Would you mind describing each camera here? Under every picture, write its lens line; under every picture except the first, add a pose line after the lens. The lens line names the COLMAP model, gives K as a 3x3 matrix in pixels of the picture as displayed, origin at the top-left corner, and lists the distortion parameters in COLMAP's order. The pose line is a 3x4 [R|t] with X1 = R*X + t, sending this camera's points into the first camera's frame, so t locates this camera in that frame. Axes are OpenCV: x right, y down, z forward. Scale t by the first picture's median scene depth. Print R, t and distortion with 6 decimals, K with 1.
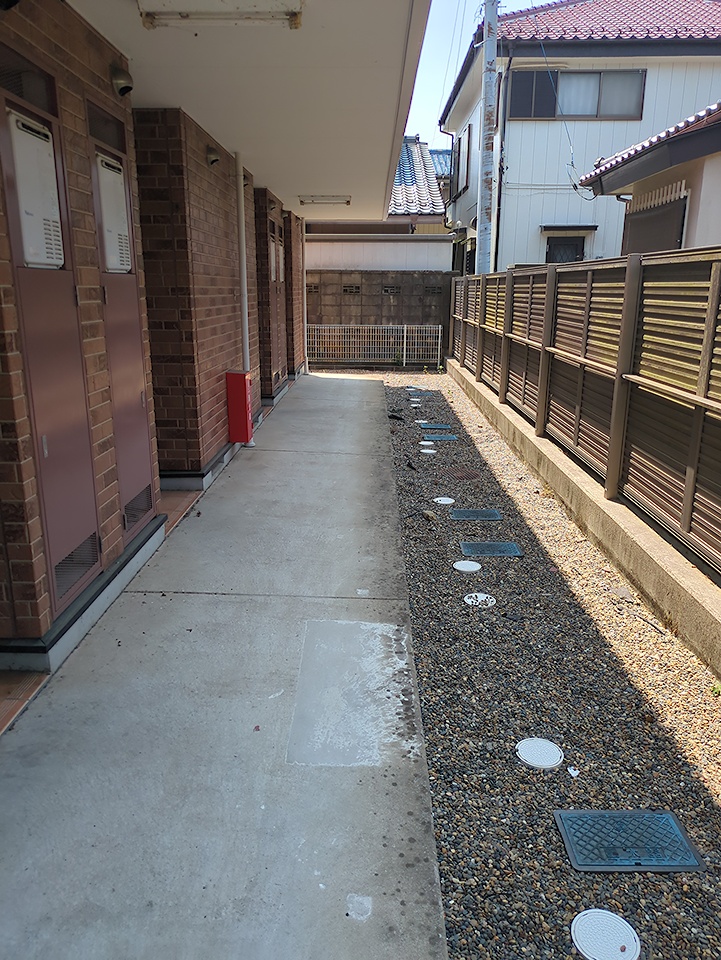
lens RADIAL K [[717.7, 0, 360.5], [0, 717.7, 480.0], [0, 0, 1]] dist [0.004113, 0.001249]
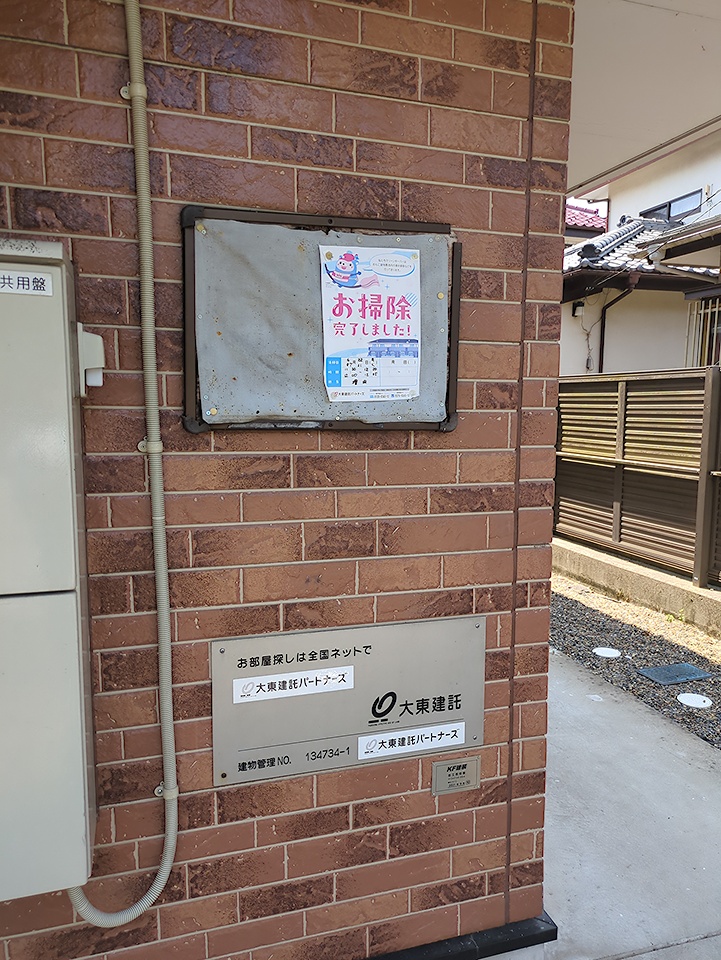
lens RADIAL K [[715.1, 0, 383.3], [0, 715.1, 490.4], [0, 0, 1]] dist [0.022506, 0.000282]
pose [[0.942341, -0.043784, 0.331779, -0.616756], [0.088596, 0.988671, -0.121164, 0.112325], [-0.322715, 0.143572, 0.935544, -0.389289]]
